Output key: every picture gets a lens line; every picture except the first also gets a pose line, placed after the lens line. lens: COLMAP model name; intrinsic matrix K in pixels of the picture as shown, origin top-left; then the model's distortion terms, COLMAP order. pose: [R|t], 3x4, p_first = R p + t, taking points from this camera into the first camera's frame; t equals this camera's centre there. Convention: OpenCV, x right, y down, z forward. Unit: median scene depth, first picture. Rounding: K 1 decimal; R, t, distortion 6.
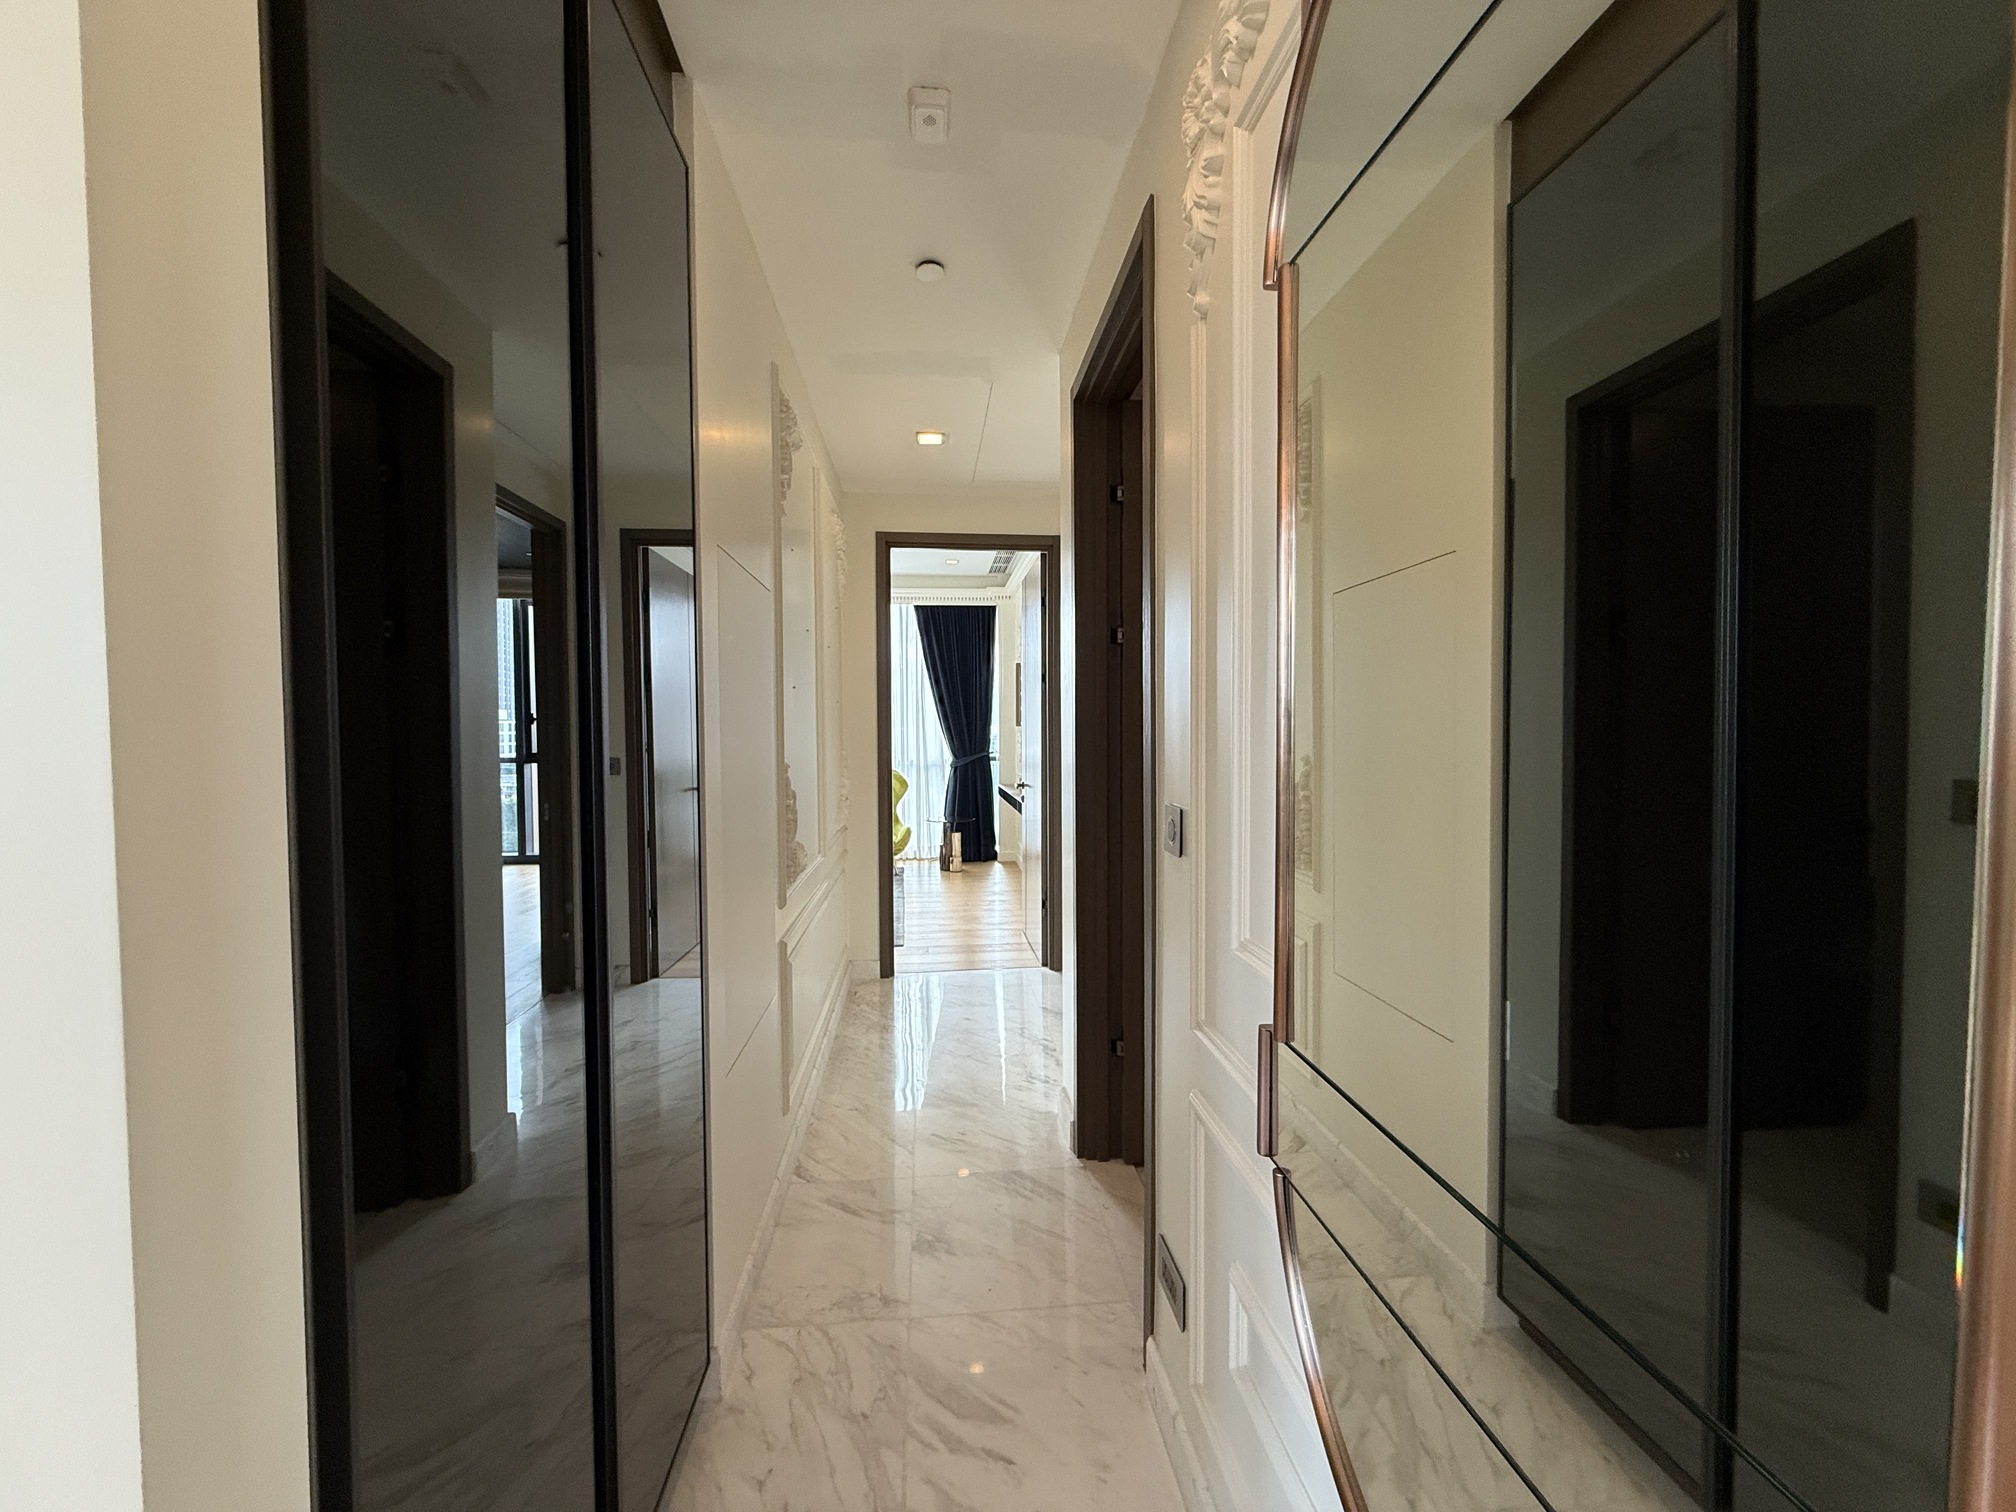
lens RADIAL K [[810.5, 0, 1008.5], [0, 810.5, 761.4], [0, 0, 1]] dist [0.001357, 0.000339]
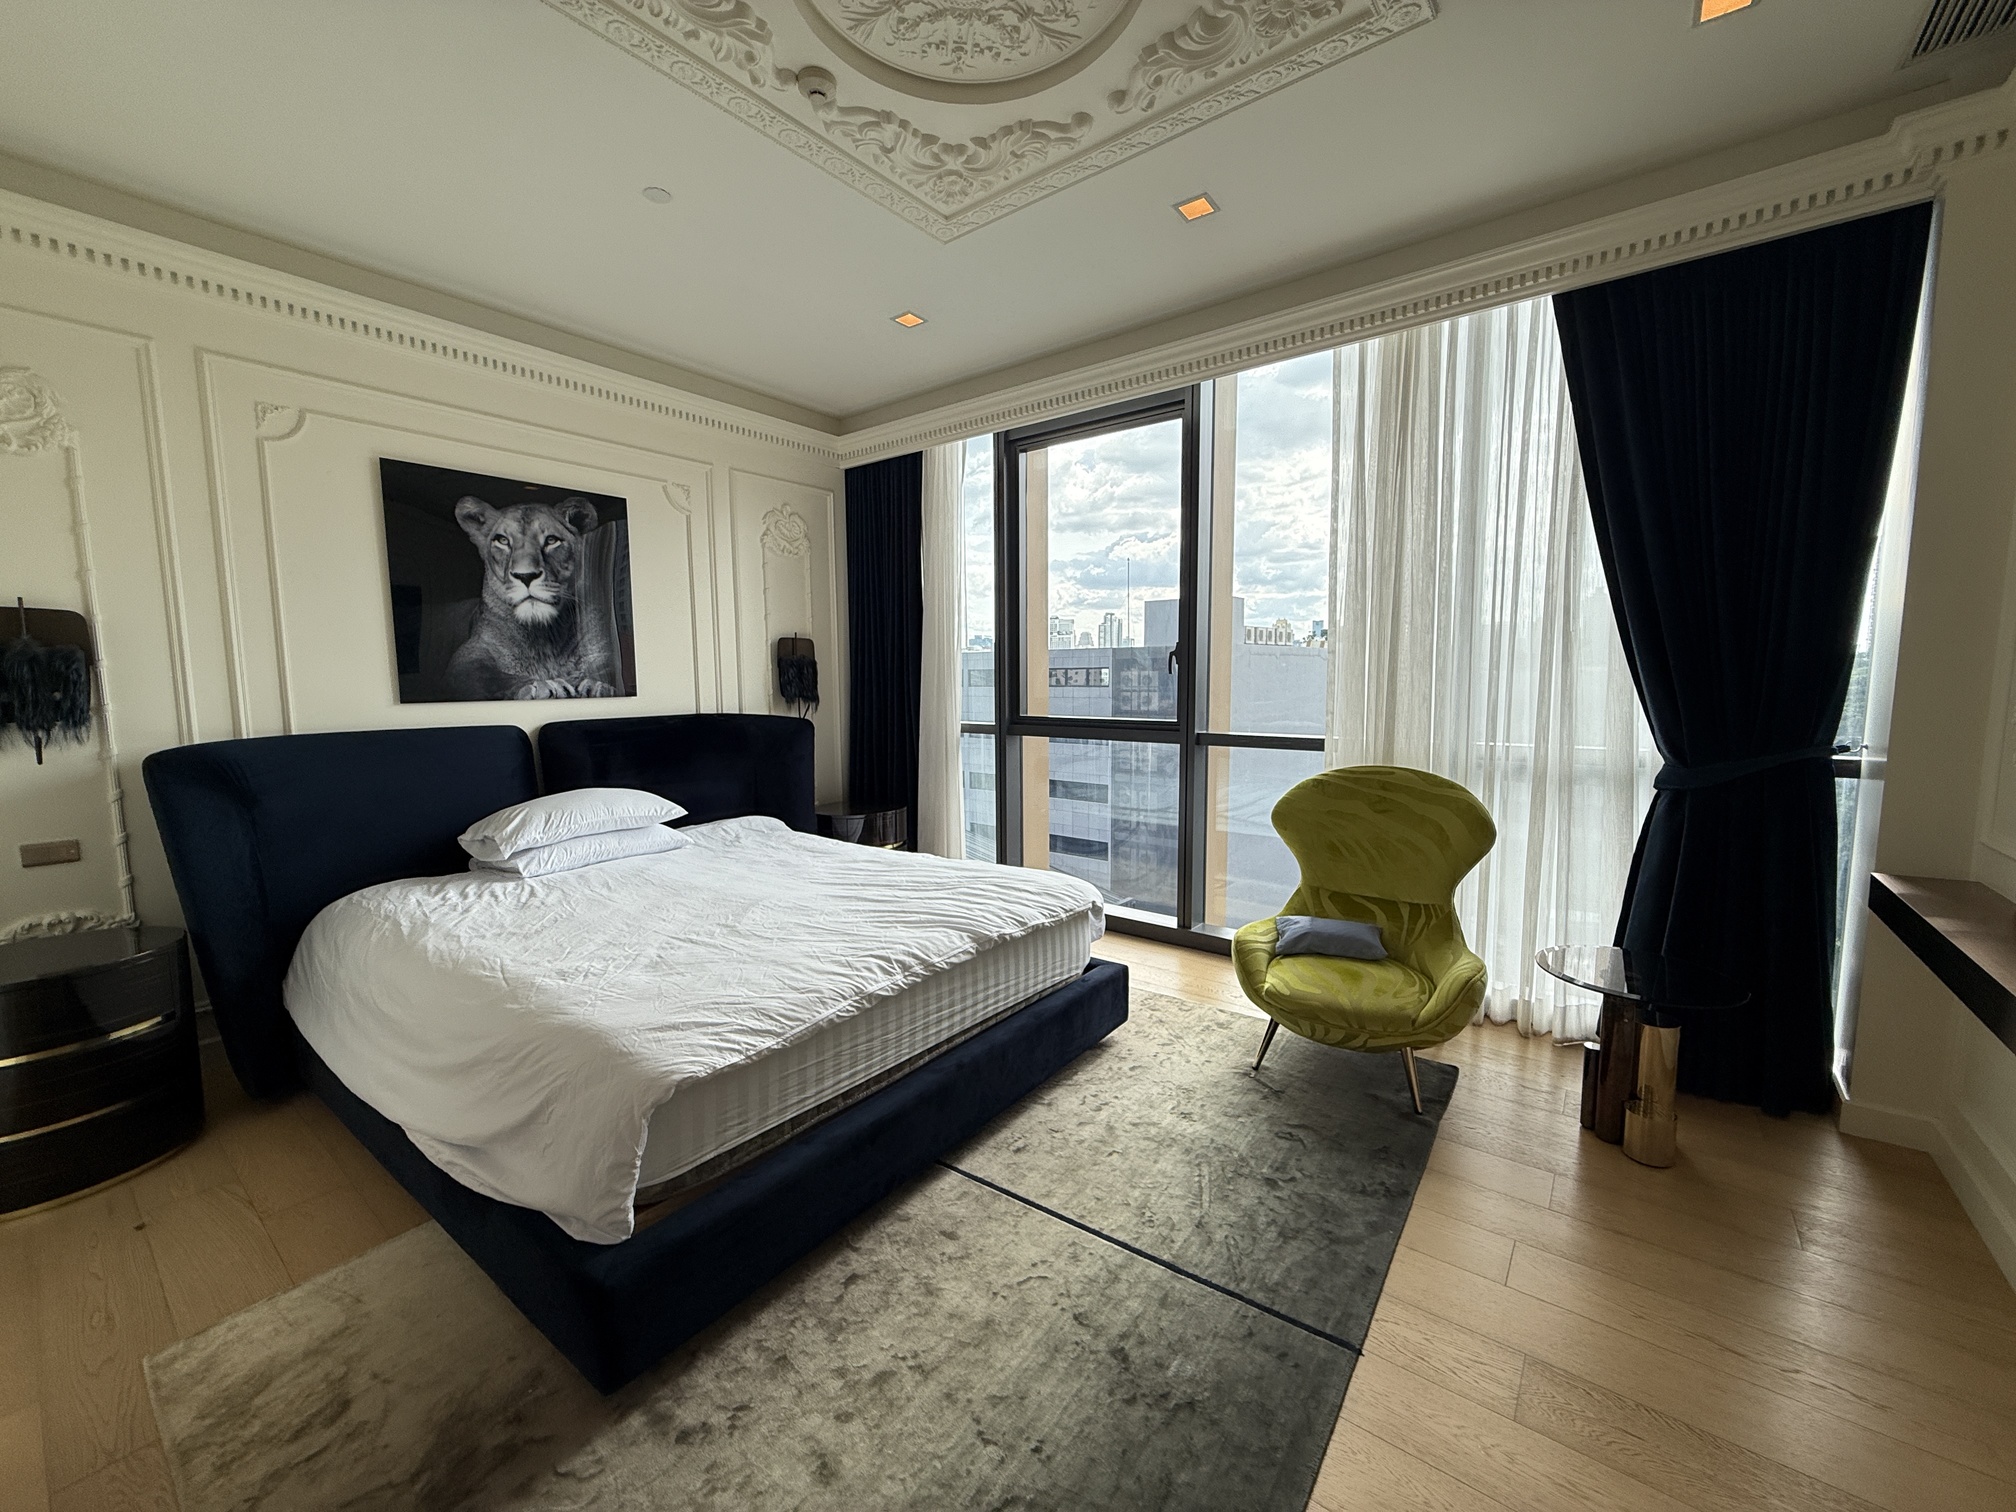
lens RADIAL K [[810.5, 0, 1007.1], [0, 810.5, 756.1], [0, 0, 1]] dist [0.001357, 0.000339]
pose [[0.727971, 0.067030, -0.682323, -0.040606], [-0.021535, 0.996954, 0.074963, -0.023465], [0.685269, -0.039877, 0.727197, 0.594549]]
